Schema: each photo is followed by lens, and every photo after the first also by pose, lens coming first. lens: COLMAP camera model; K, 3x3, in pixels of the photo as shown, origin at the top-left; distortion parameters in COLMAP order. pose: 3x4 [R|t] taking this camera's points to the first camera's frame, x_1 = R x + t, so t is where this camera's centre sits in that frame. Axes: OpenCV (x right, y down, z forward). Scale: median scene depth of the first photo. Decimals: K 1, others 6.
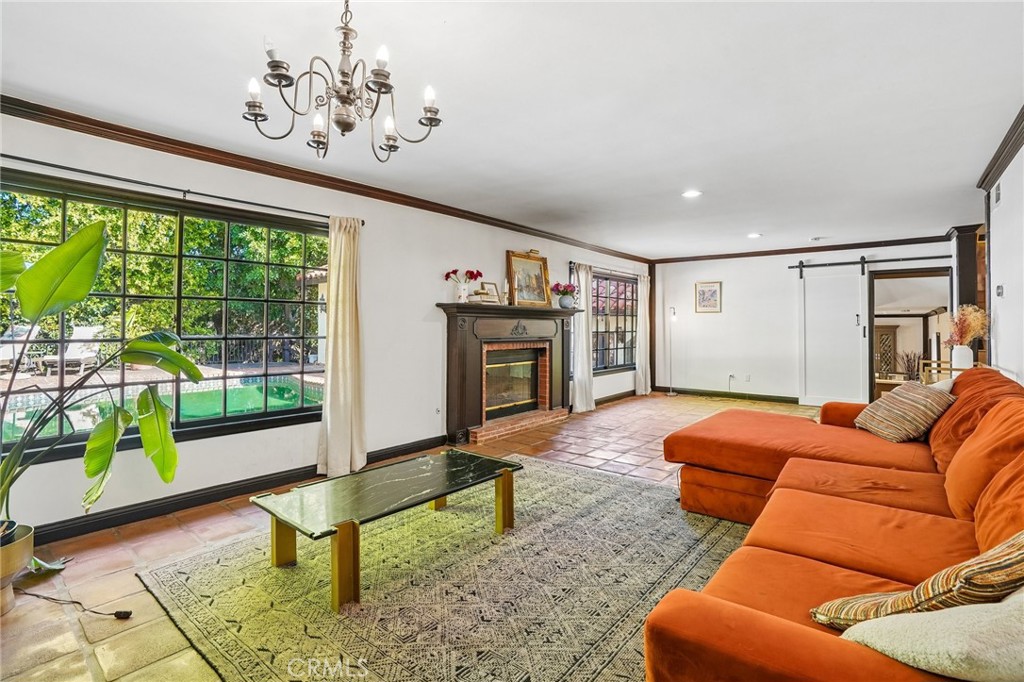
lens RADIAL K [[503.7, 0, 513.5], [0, 503.7, 320.0], [0, 0, 1]] dist [0.000565, 0.036659]
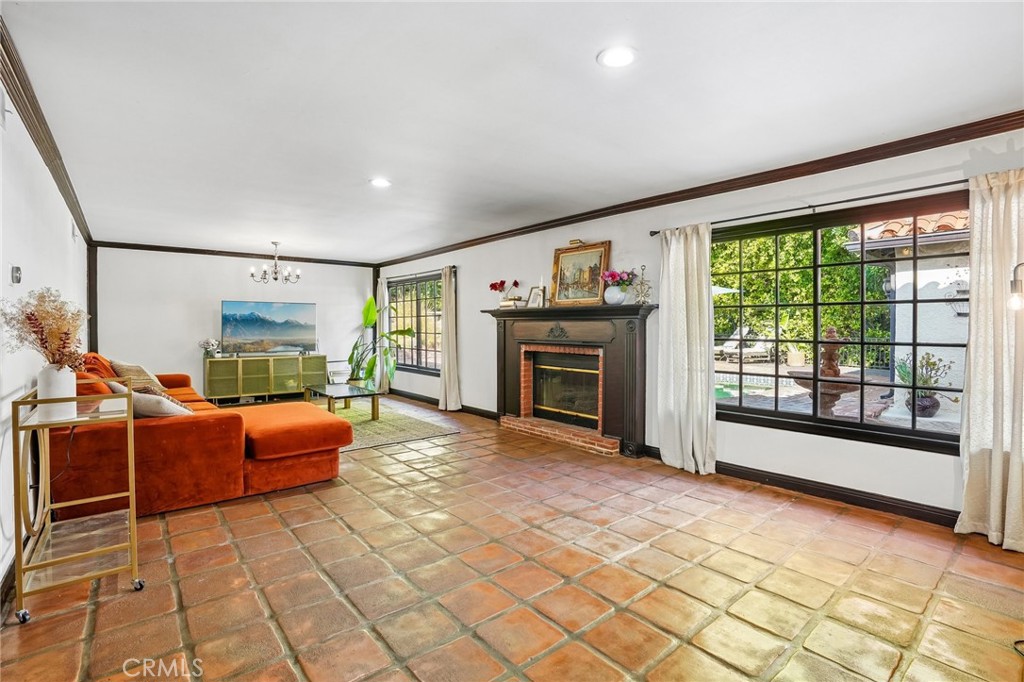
lens RADIAL K [[478.7, 0, 511.9], [0, 478.7, 332.7], [0, 0, 1]] dist [-0.073817, 0.030275]
pose [[-0.204285, 0.006941, -0.978887, 0.878294], [0.007909, 0.999954, 0.005440, 0.014731], [0.978880, -0.006630, -0.204331, 1.078100]]
